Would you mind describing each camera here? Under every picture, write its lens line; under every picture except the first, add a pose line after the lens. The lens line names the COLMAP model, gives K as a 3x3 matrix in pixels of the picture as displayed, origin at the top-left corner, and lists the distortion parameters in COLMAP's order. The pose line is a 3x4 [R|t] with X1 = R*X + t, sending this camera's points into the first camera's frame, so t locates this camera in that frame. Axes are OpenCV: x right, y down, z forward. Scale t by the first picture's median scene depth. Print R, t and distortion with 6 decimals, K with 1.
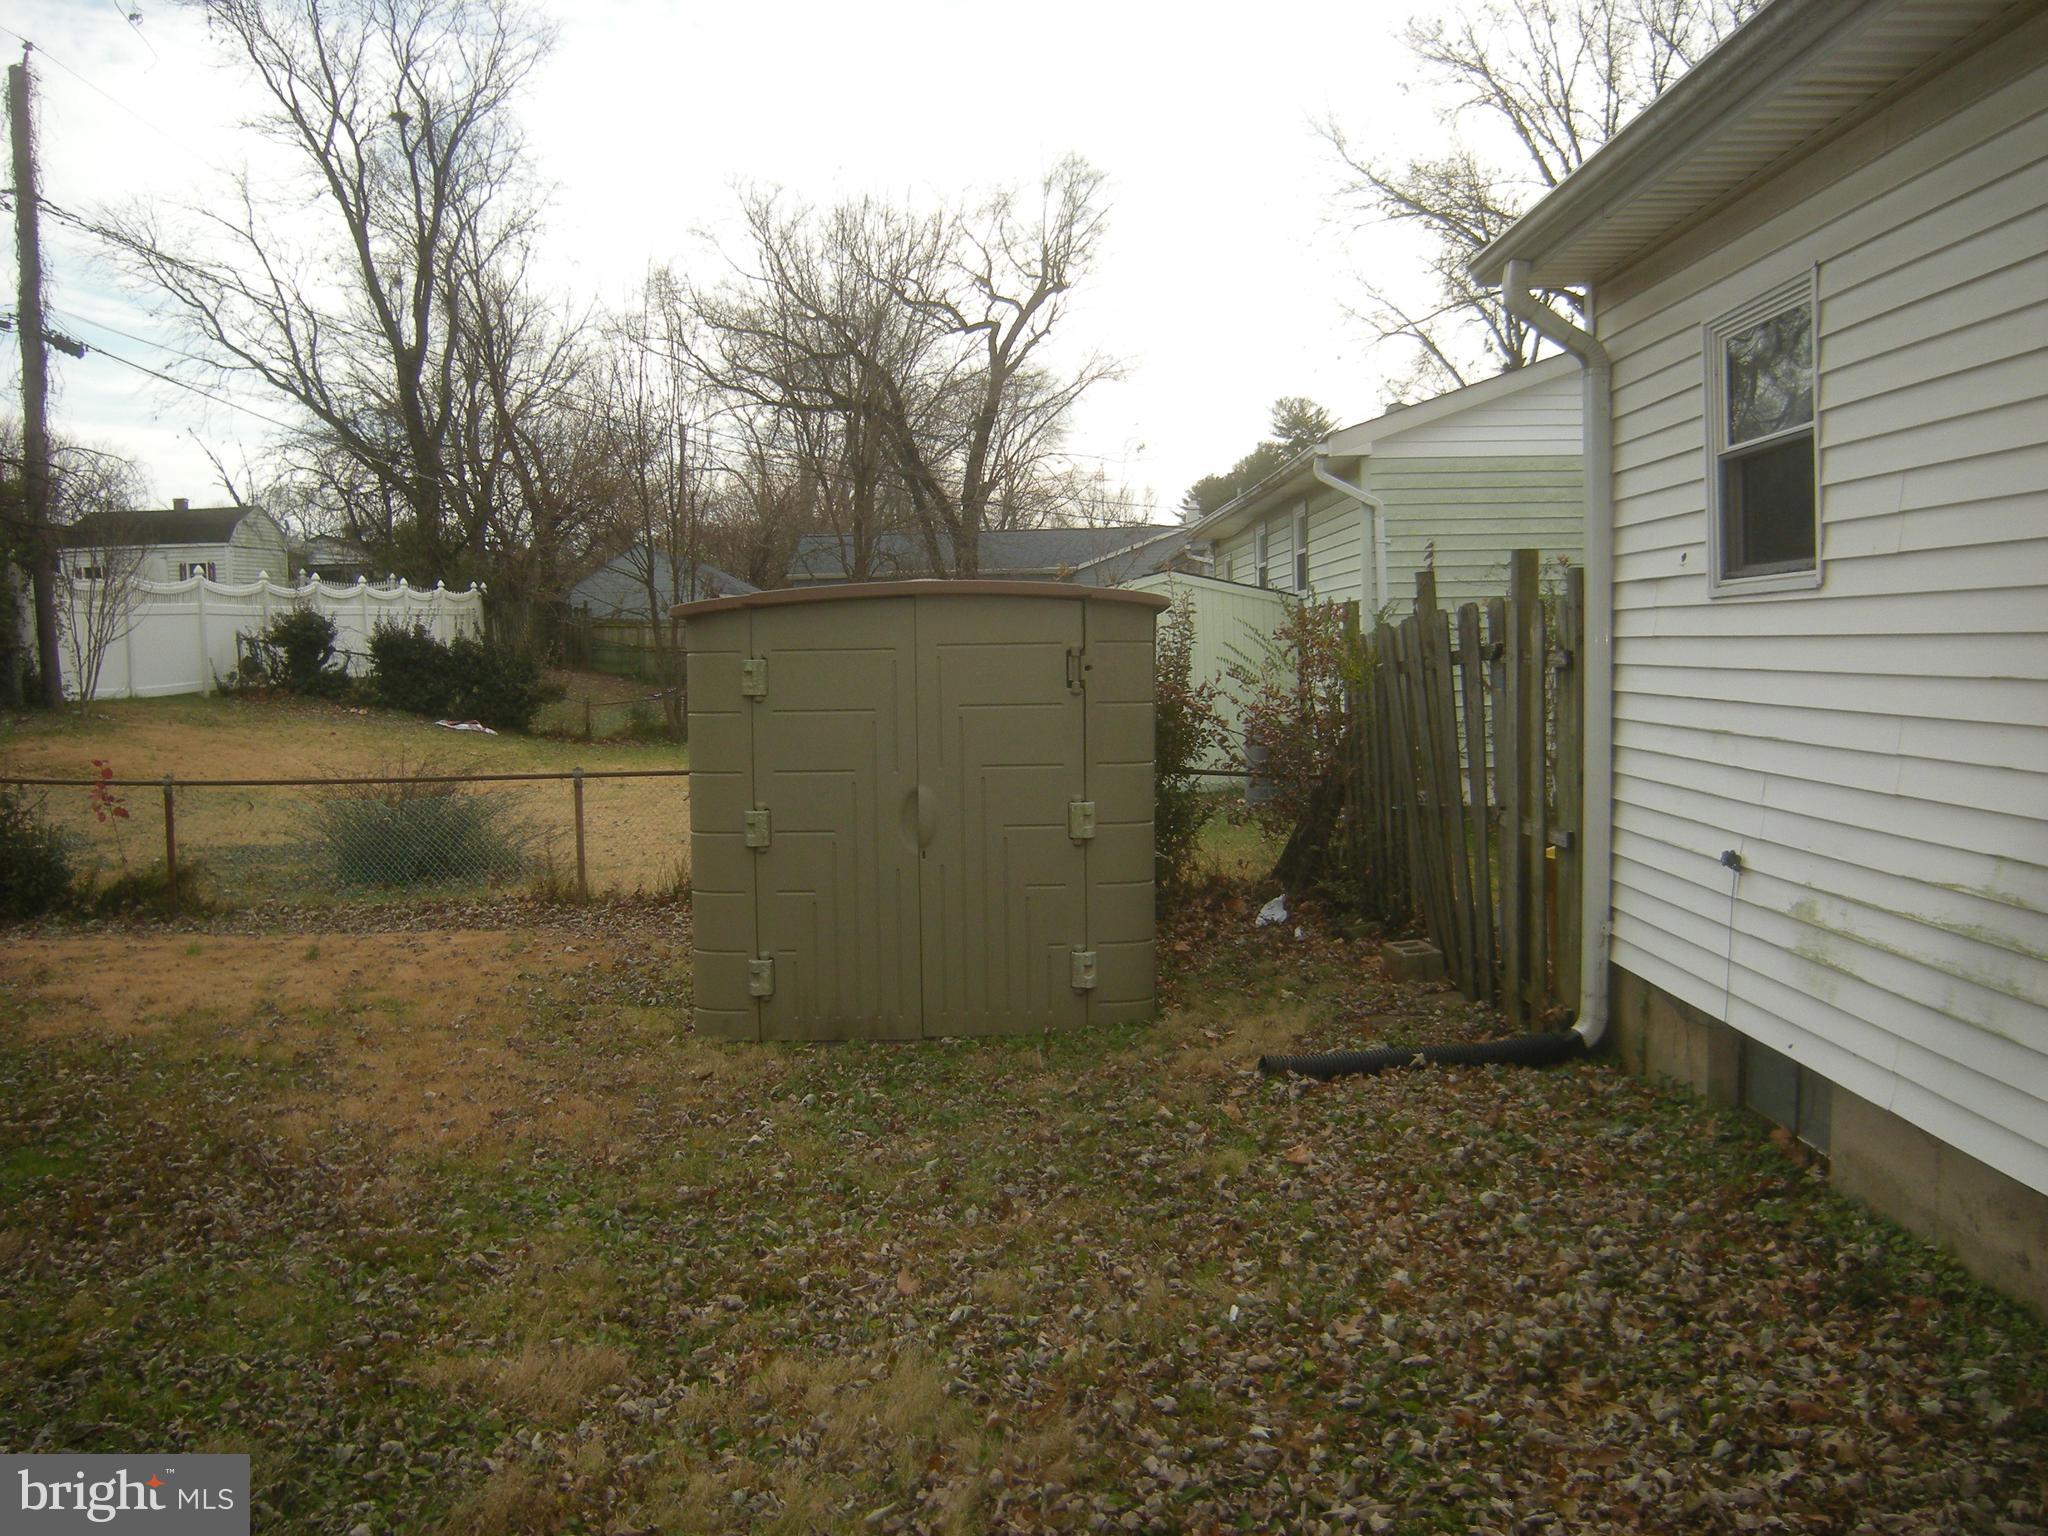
lens RADIAL K [[1731.4, 0, 1023.2], [0, 1731.4, 765.4], [0, 0, 1]] dist [-0.123025, 0.069231]
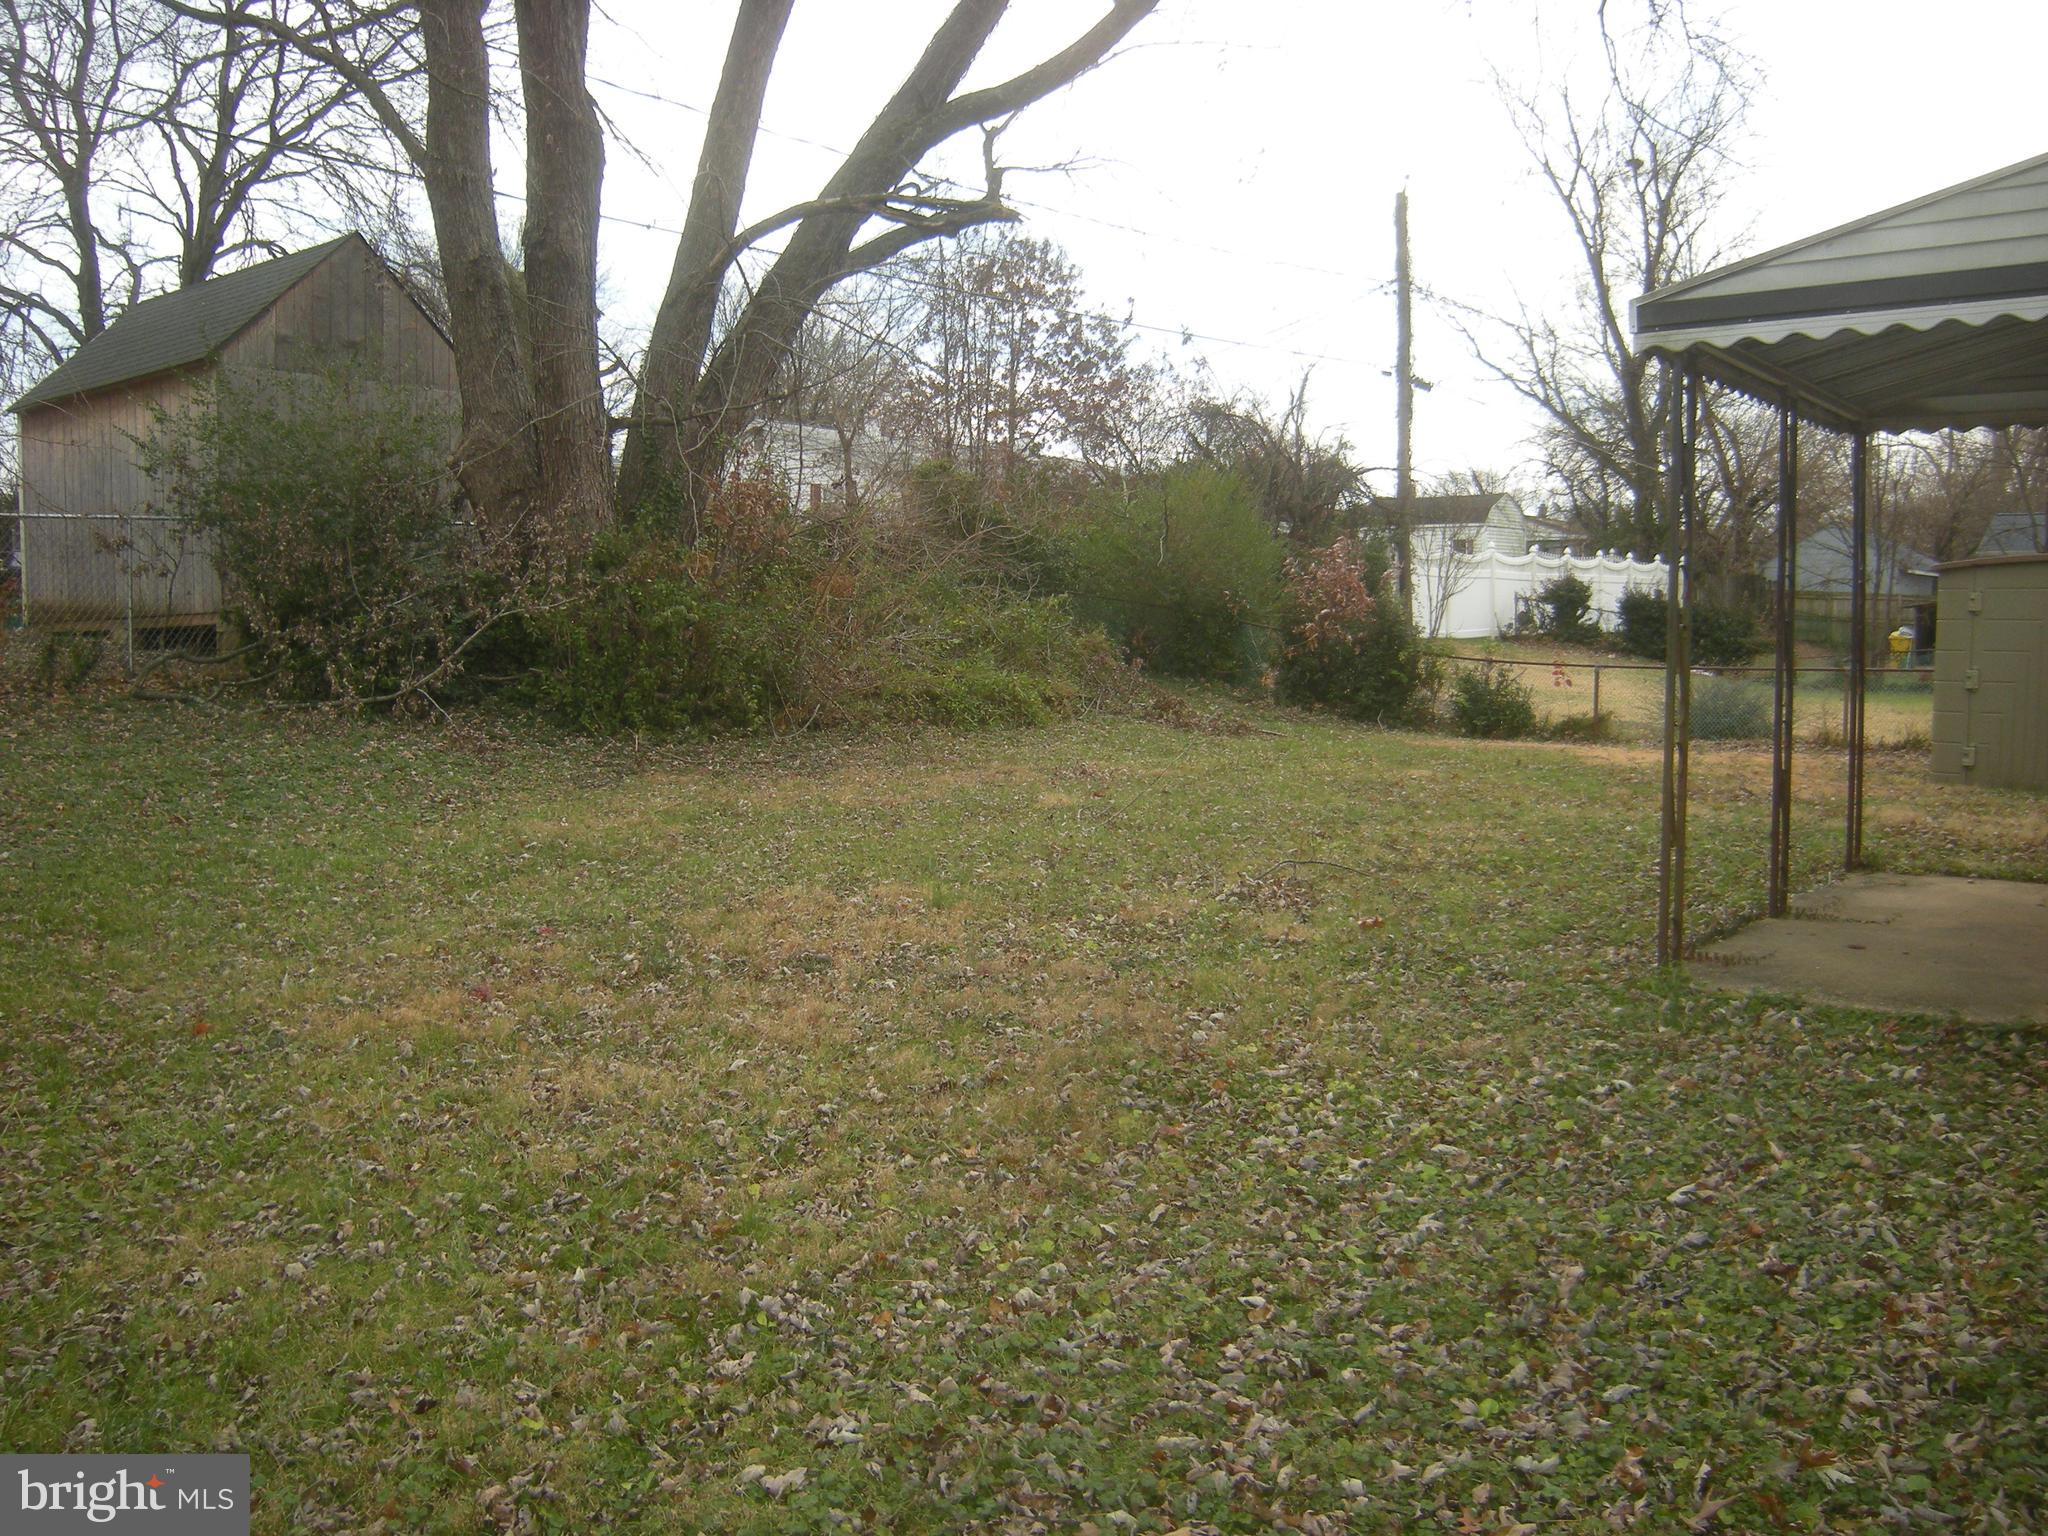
lens RADIAL K [[1731.4, 0, 1015.5], [0, 1731.4, 762.6], [0, 0, 1]] dist [-0.123025, 0.069231]
pose [[0.796761, 0.066884, -0.600582, 0.024323], [-0.058001, 0.997732, 0.034166, 0.021982], [0.601505, 0.007612, 0.798833, -0.216538]]
